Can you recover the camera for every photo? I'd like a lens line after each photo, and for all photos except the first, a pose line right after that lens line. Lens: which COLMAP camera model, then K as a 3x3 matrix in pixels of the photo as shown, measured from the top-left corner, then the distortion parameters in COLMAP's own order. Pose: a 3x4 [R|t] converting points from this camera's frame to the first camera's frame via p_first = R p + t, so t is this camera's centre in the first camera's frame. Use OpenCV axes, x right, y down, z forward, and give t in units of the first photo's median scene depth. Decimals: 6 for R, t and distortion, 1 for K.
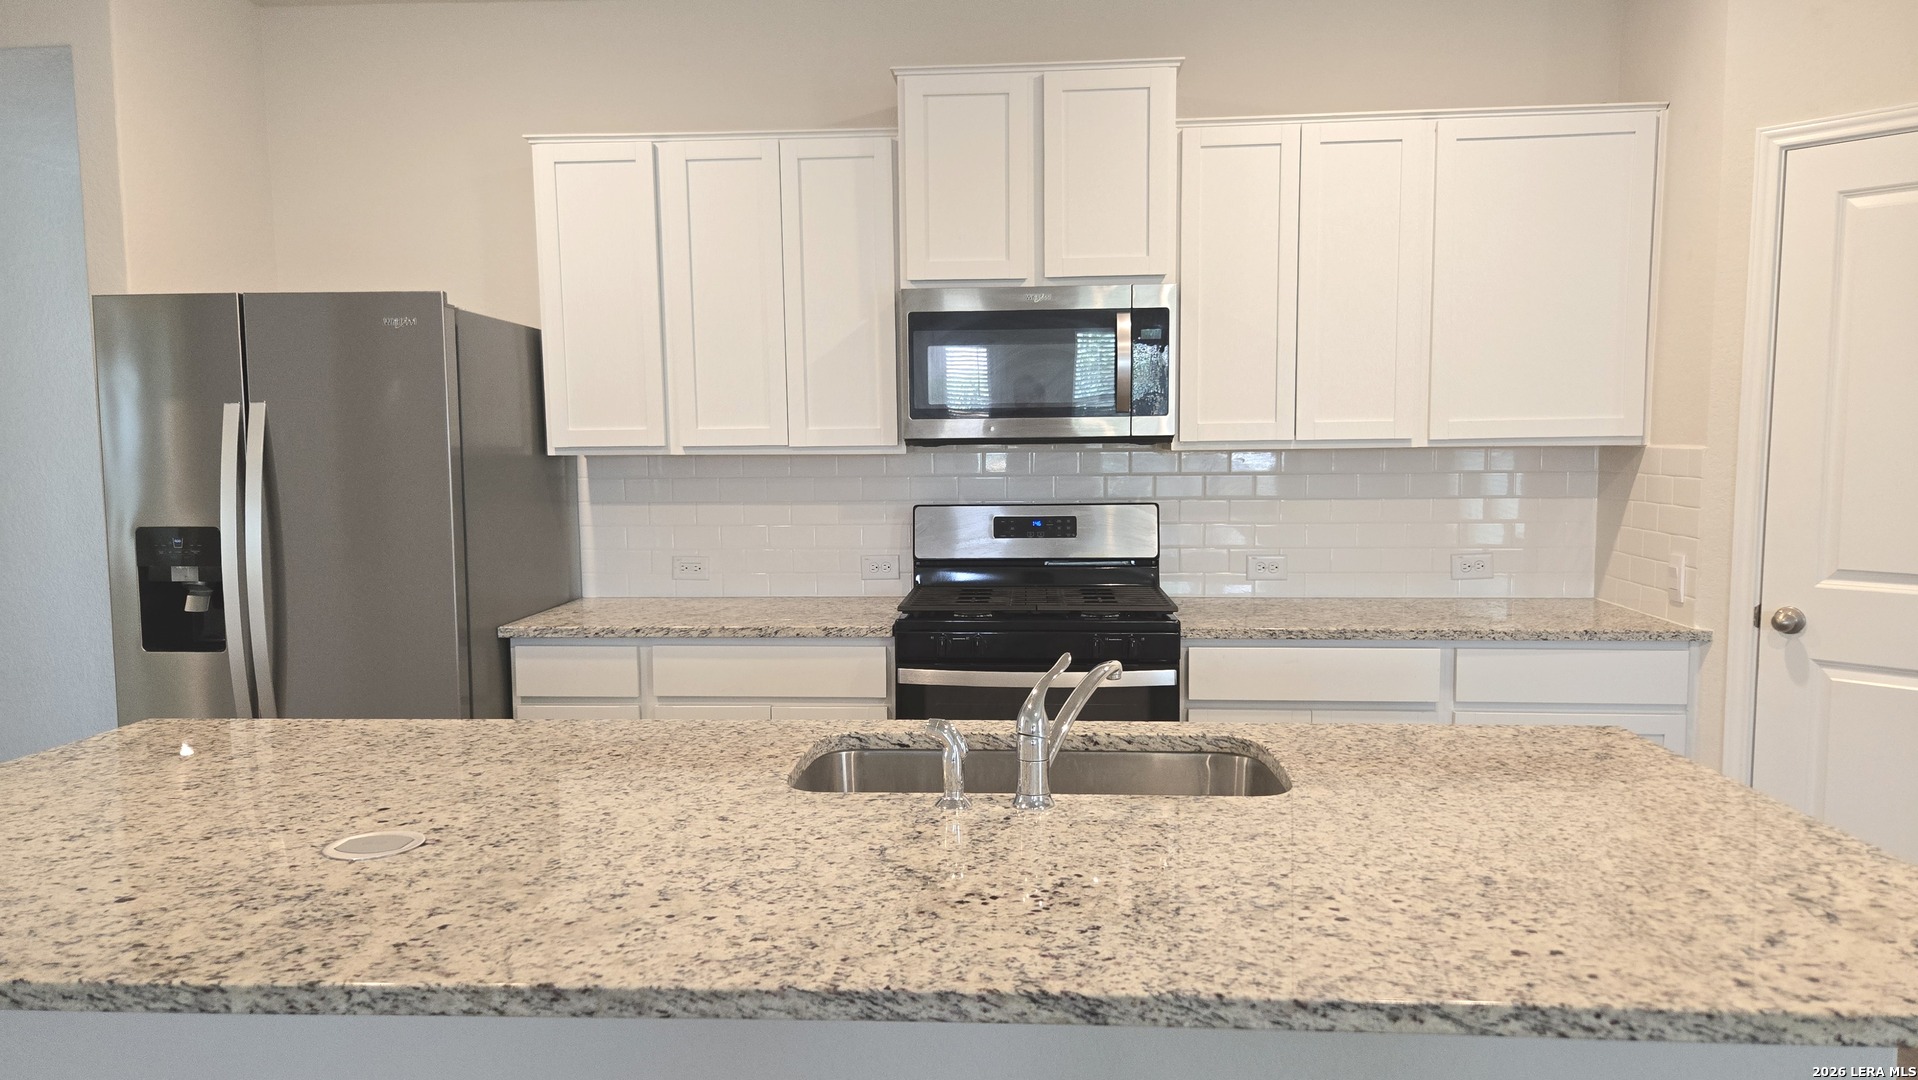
lens RADIAL K [[1258.1, 0, 957.3], [0, 1258.1, 540.9], [0, 0, 1]] dist [0.030933, 0.000850]
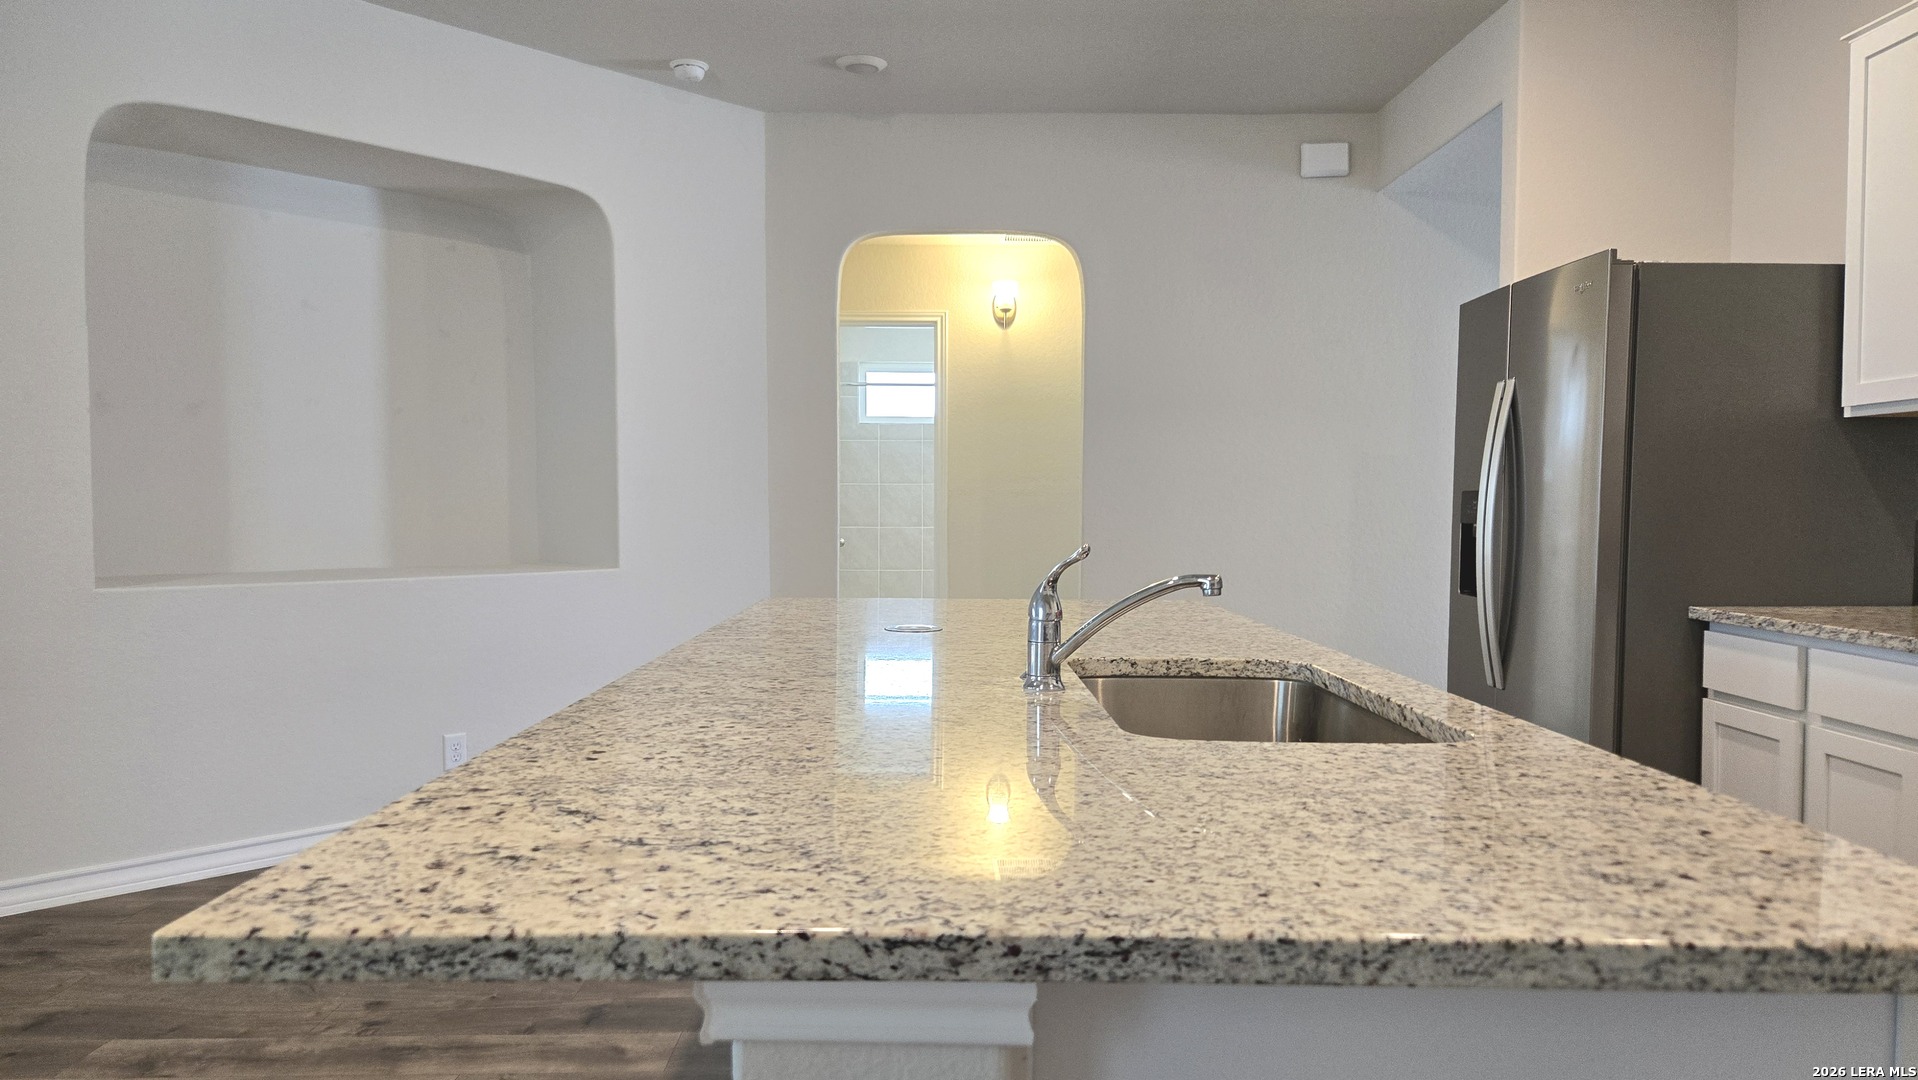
lens RADIAL K [[1258.1, 0, 956.3], [0, 1258.1, 542.3], [0, 0, 1]] dist [0.030933, 0.000850]
pose [[0.092917, 0.045407, -0.994638, 0.497652], [-0.084177, 0.995741, 0.037593, 0.033173], [0.992109, 0.080233, 0.096344, 0.396791]]
